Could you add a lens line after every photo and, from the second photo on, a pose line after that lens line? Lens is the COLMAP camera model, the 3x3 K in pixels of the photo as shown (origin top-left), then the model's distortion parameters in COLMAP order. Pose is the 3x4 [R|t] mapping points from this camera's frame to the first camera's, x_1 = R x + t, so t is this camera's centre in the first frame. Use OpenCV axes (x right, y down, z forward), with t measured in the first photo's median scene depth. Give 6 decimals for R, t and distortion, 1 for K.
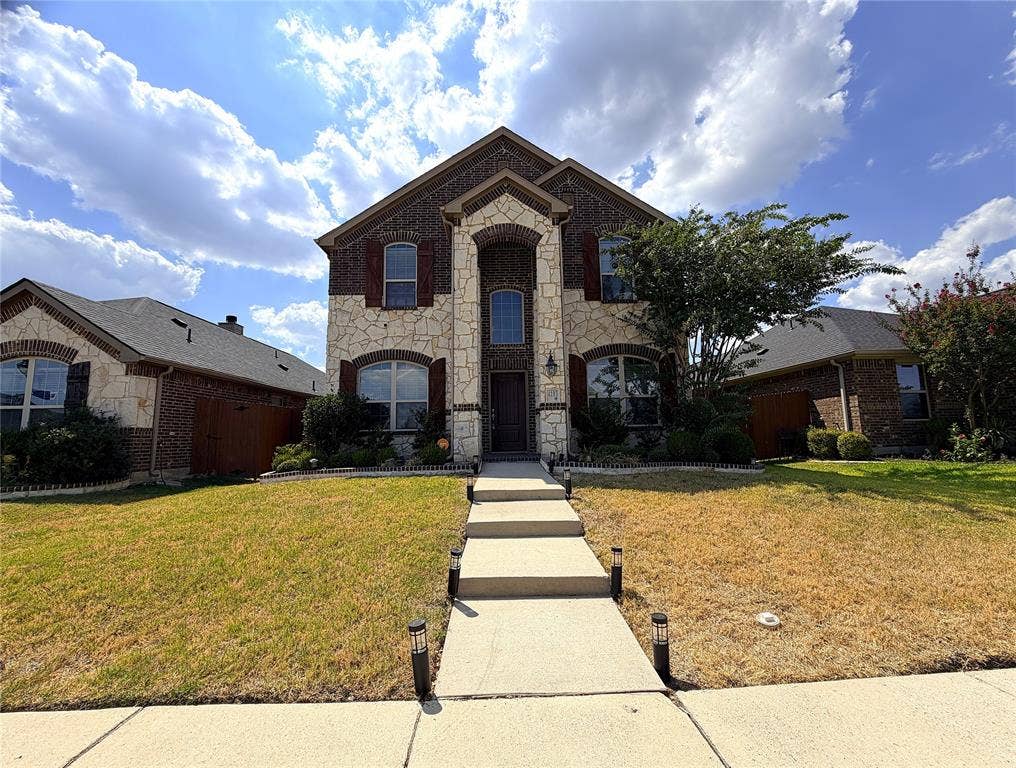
lens RADIAL K [[412.9, 0, 512.5], [0, 412.9, 381.6], [0, 0, 1]] dist [-0.001037, 0.000484]
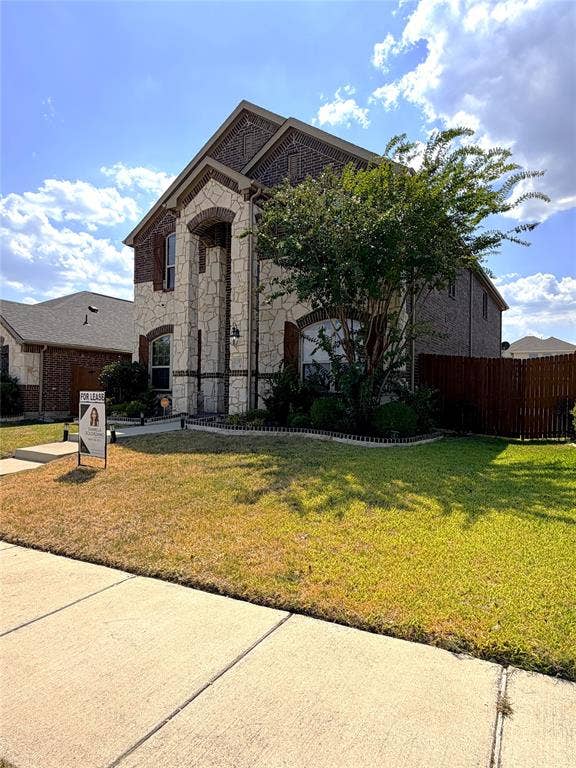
lens RADIAL K [[450.5, 0, 289.1], [0, 450.5, 387.0], [0, 0, 1]] dist [-0.022925, 0.000431]
pose [[0.858169, 0.022915, -0.512856, 0.795583], [0.036818, 0.993684, 0.106007, -0.025119], [0.512046, -0.109854, 0.851904, 0.030108]]
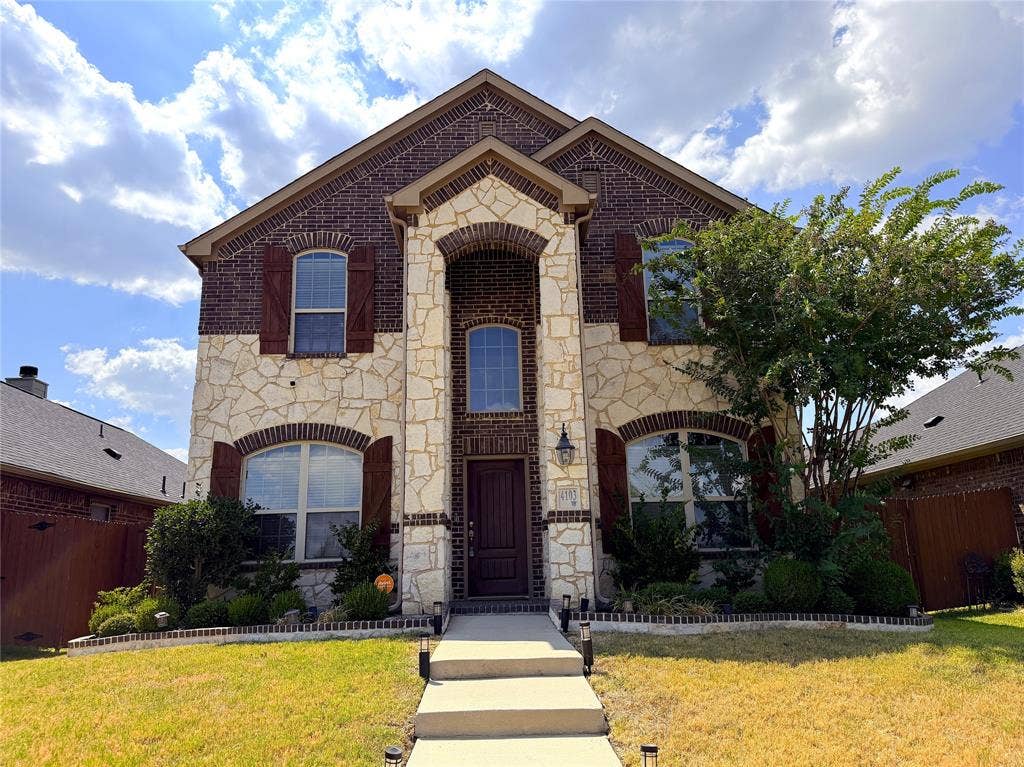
lens RADIAL K [[716.4, 0, 515.8], [0, 716.4, 384.2], [0, 0, 1]] dist [0.055383, -0.044951]
pose [[0.999964, -0.006459, 0.005582, 0.015290], [0.007093, 0.992471, -0.122278, -0.004106], [-0.004750, 0.122313, 0.992480, -0.055137]]
